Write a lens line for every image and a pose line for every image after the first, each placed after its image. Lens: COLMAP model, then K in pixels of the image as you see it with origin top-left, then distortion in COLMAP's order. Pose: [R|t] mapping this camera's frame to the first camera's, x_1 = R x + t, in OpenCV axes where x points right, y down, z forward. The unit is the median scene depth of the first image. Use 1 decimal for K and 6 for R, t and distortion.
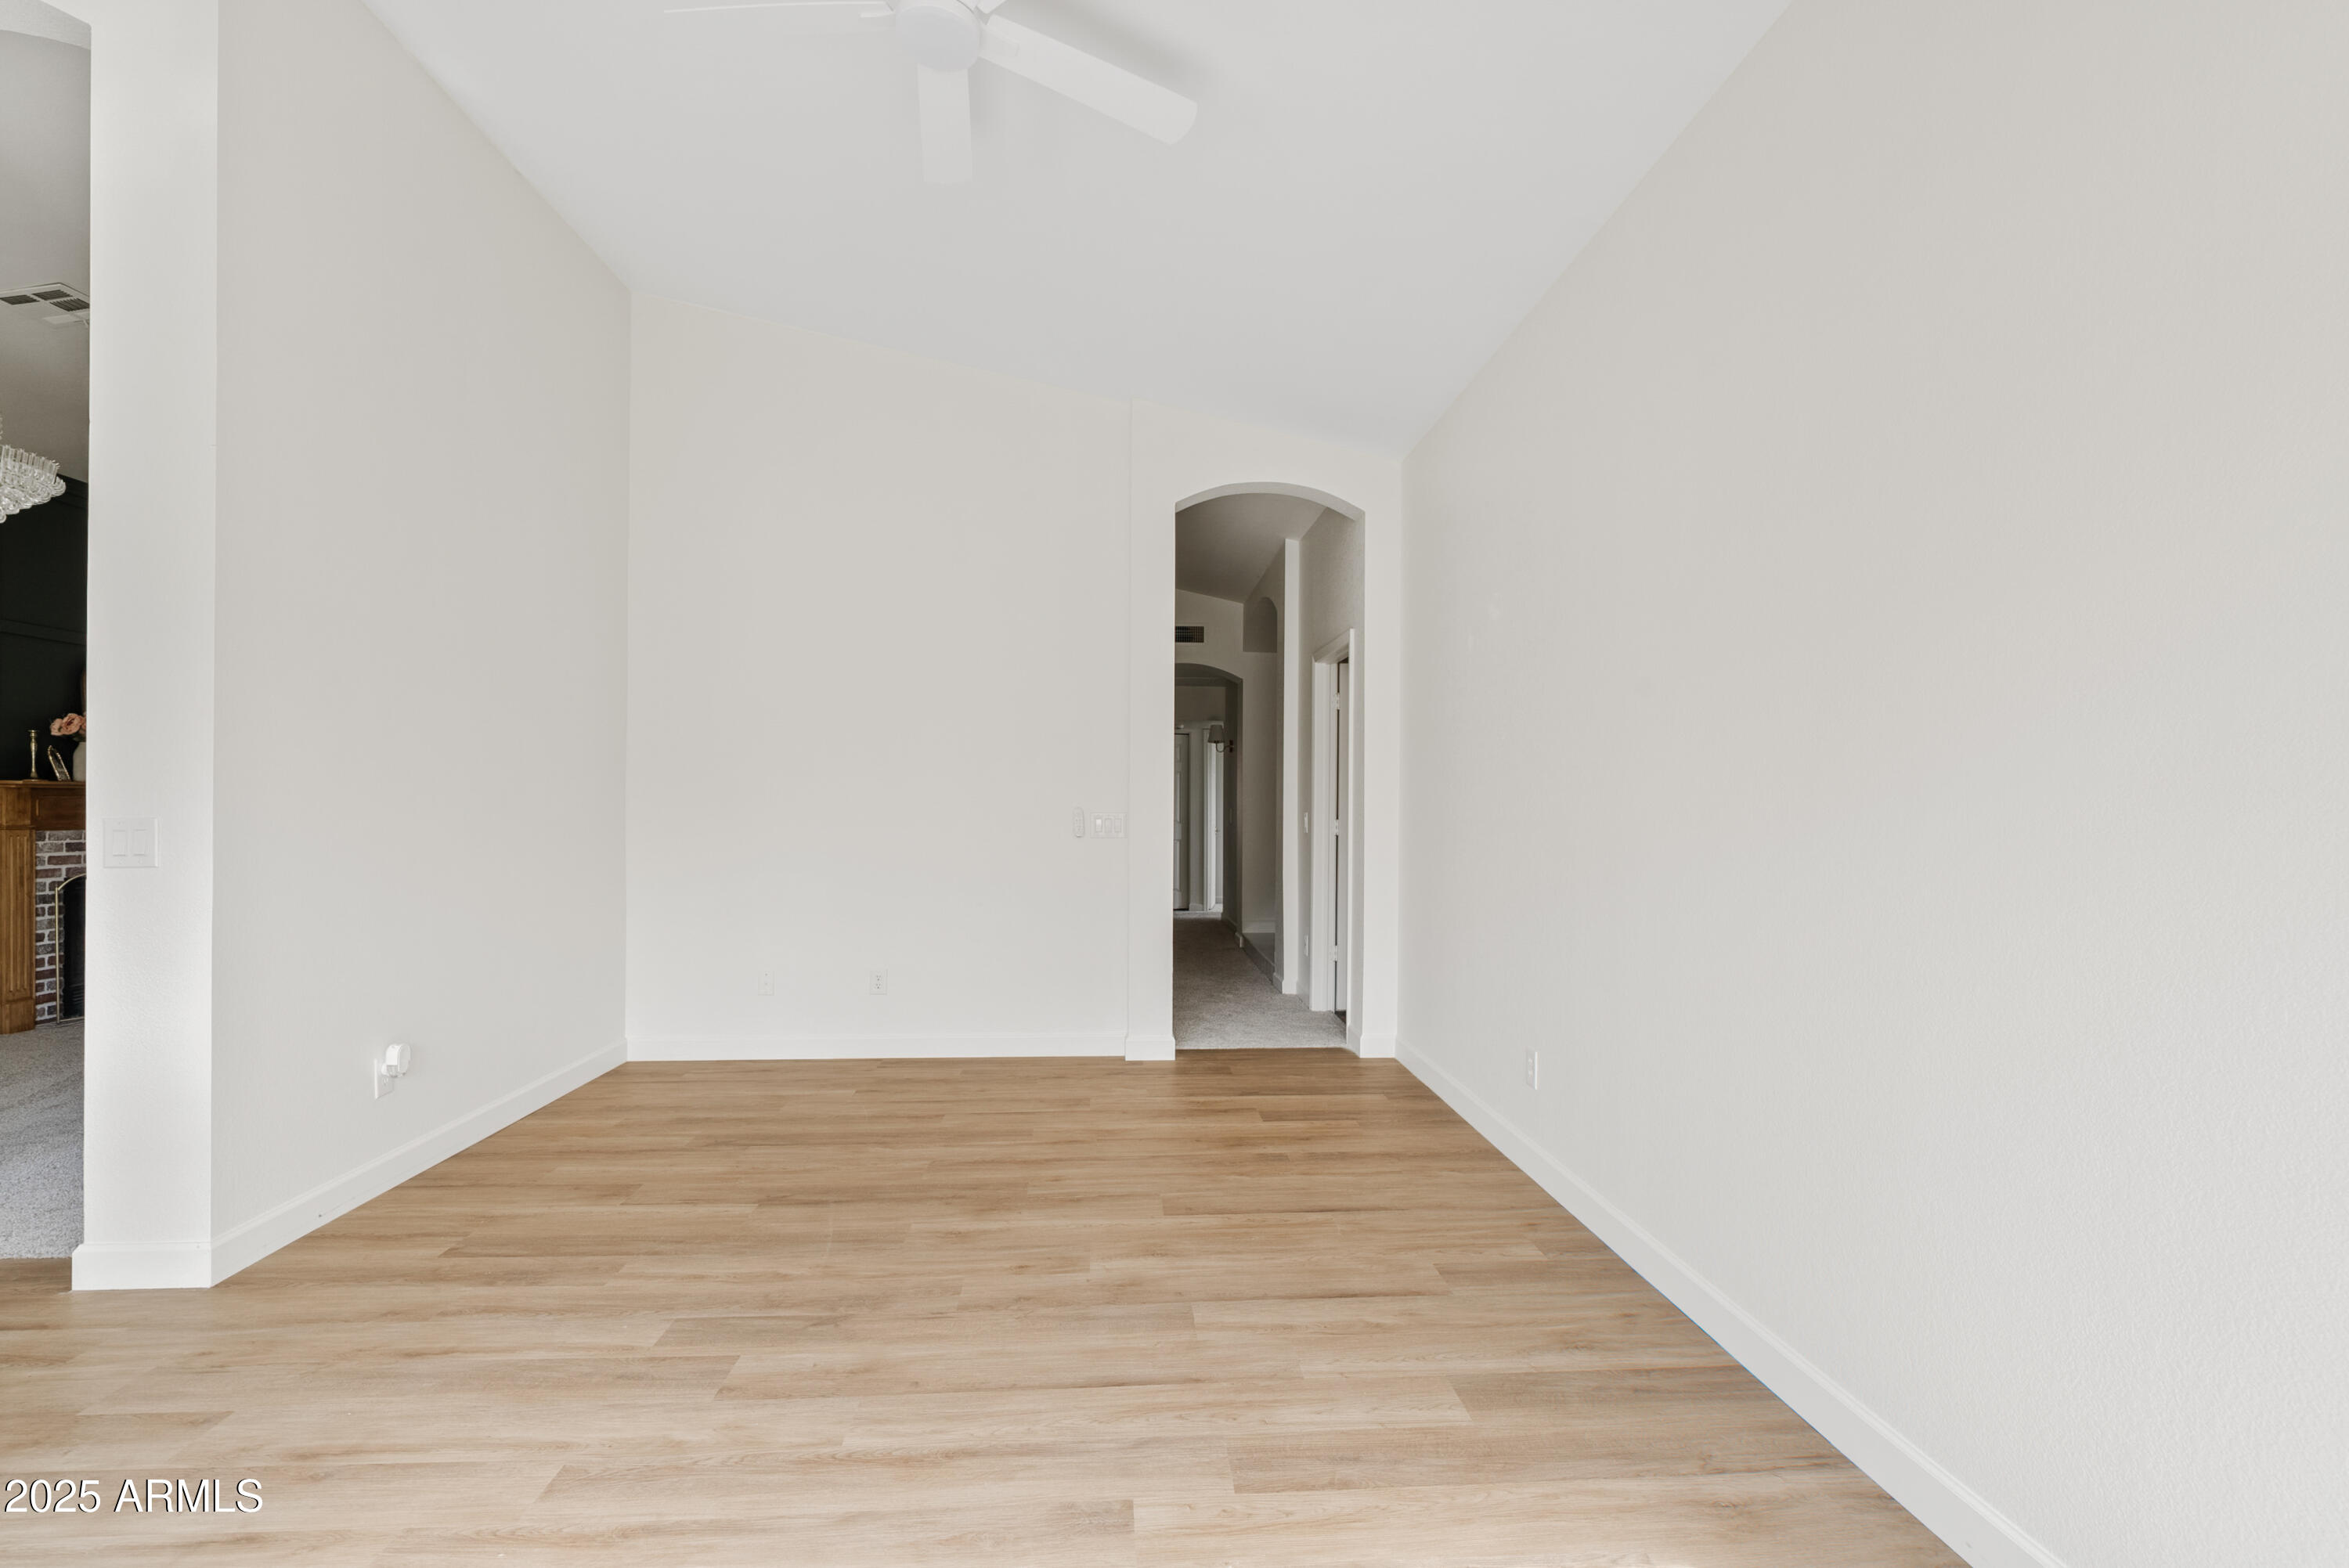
lens RADIAL K [[1079.7, 0, 1176.5], [0, 1079.7, 778.7], [0, 0, 1]] dist [-0.000912, 0.000192]
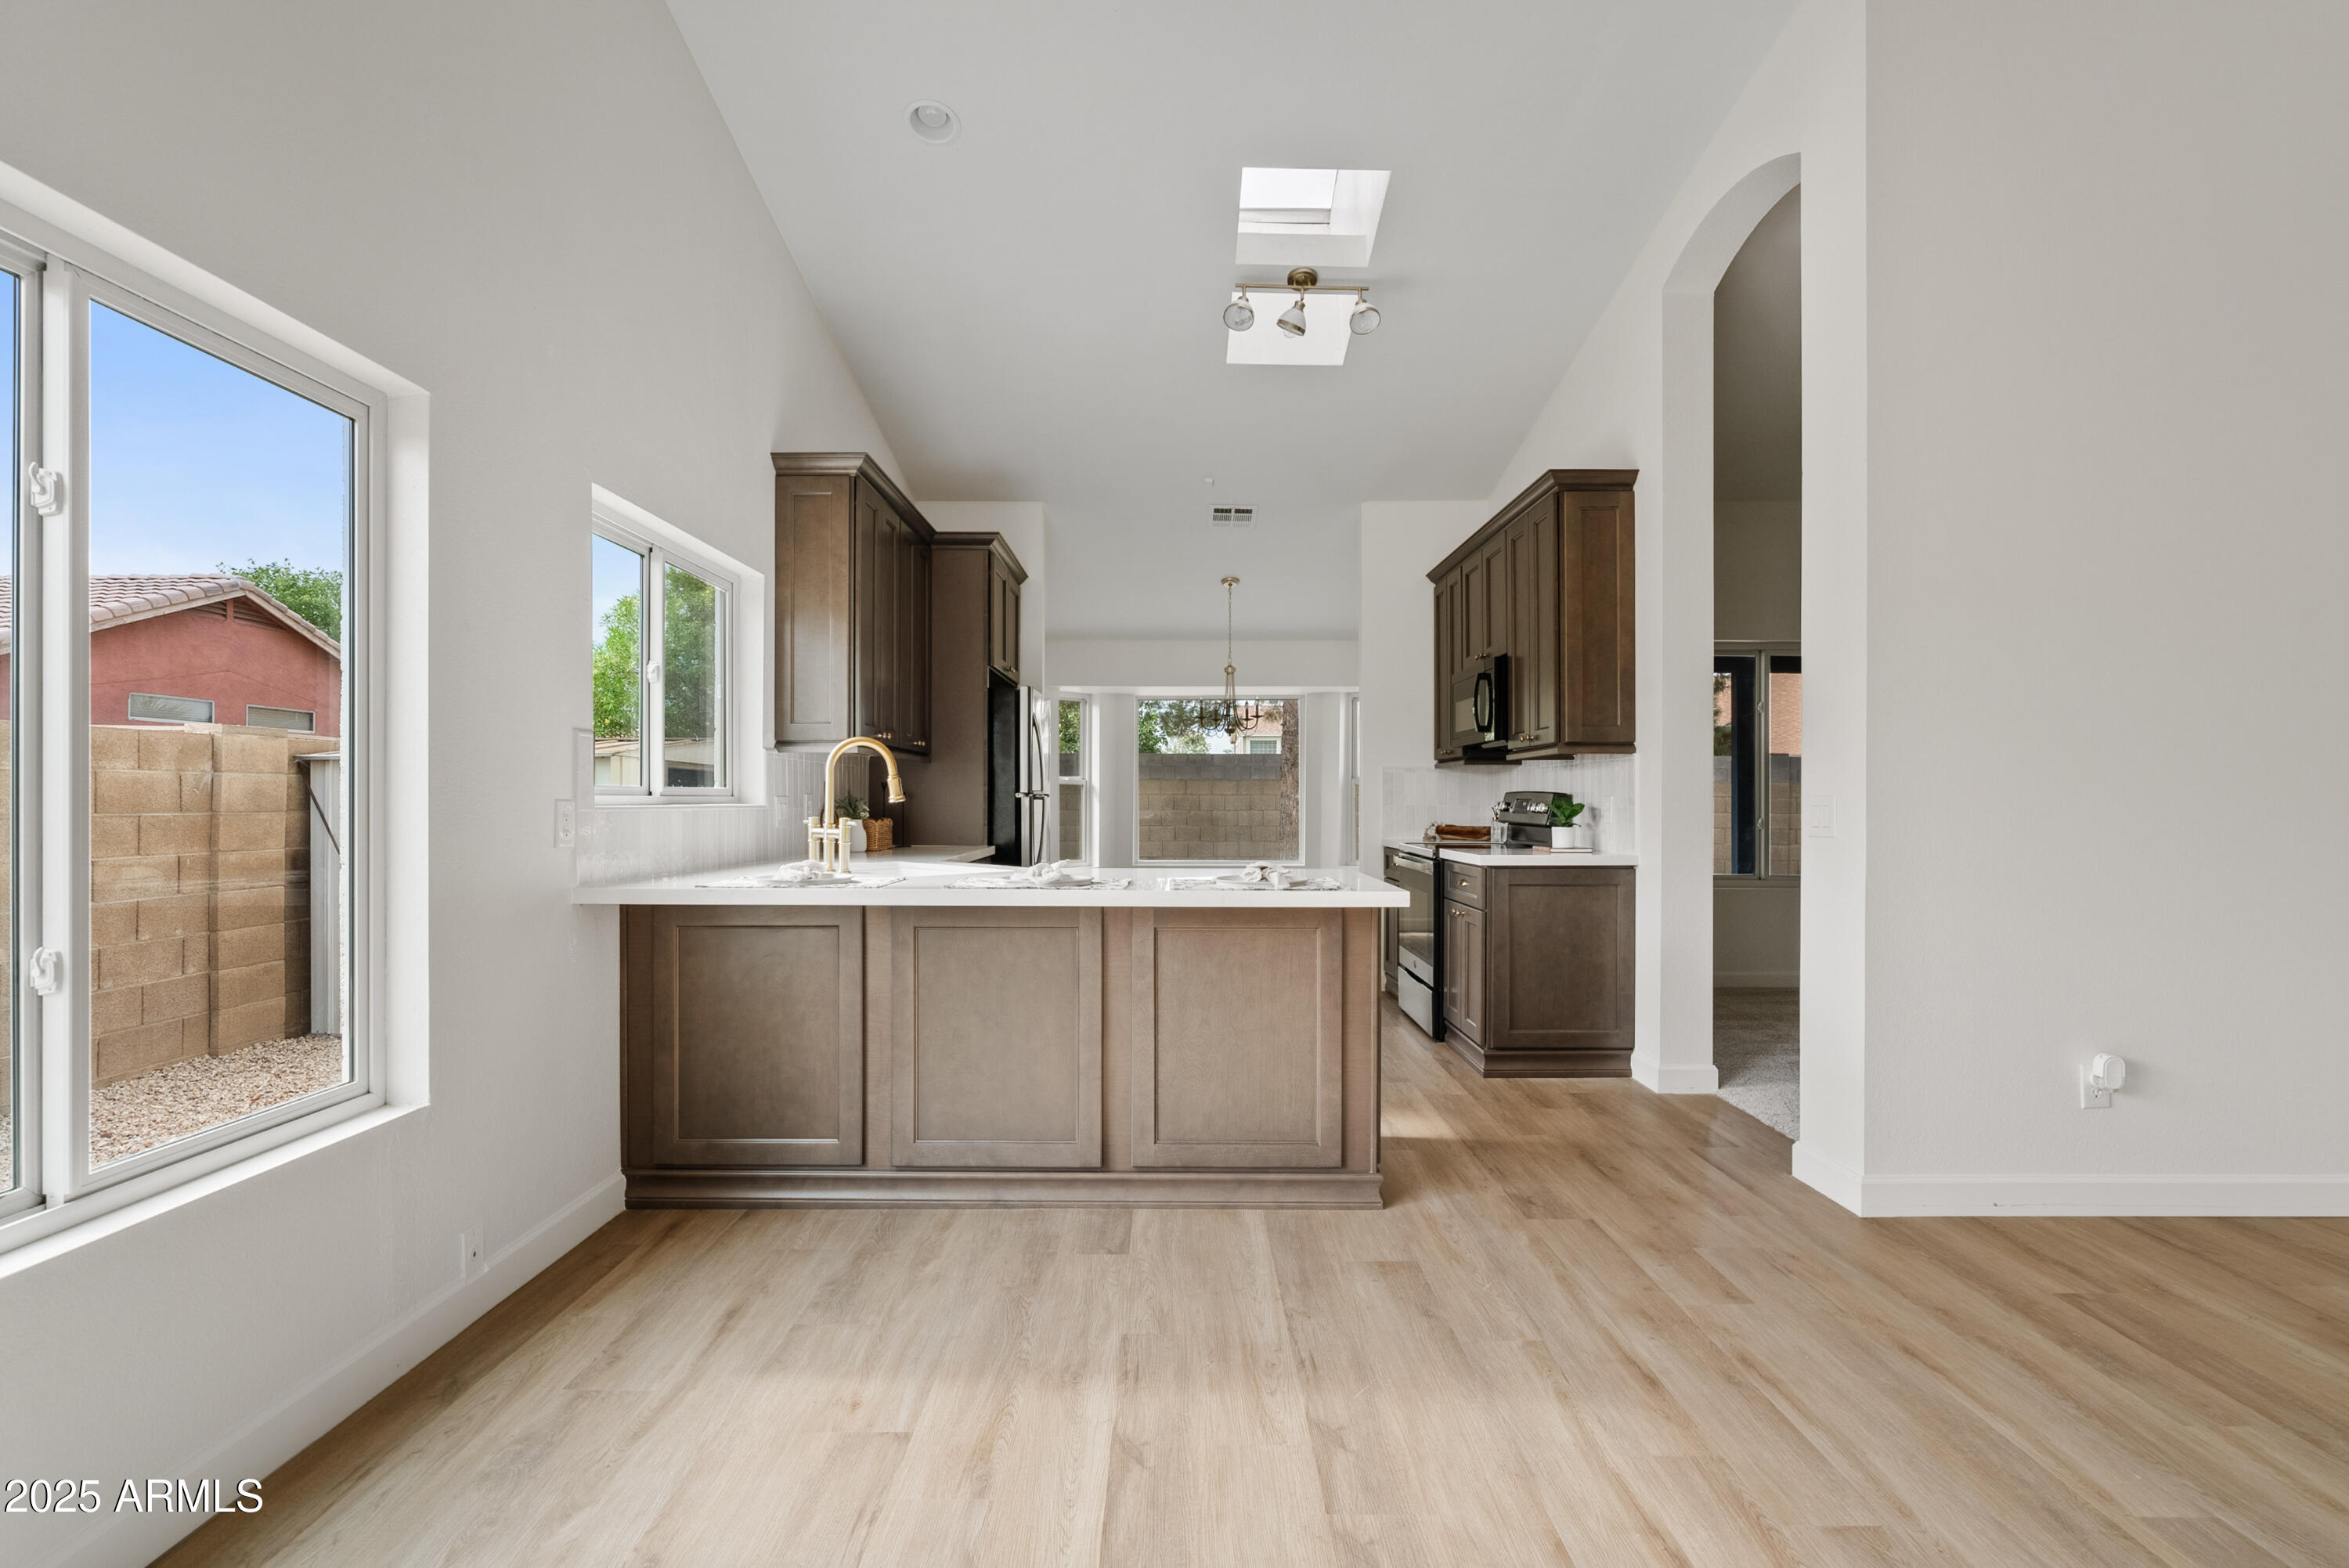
lens RADIAL K [[1079.7, 0, 1176.5], [0, 1079.7, 778.7], [0, 0, 1]] dist [-0.000912, 0.000192]
pose [[-0.074714, -0.021059, -0.996983, 0.272892], [0.020281, 0.999538, -0.022632, 0.032037], [0.996999, -0.021911, -0.074252, 0.392053]]
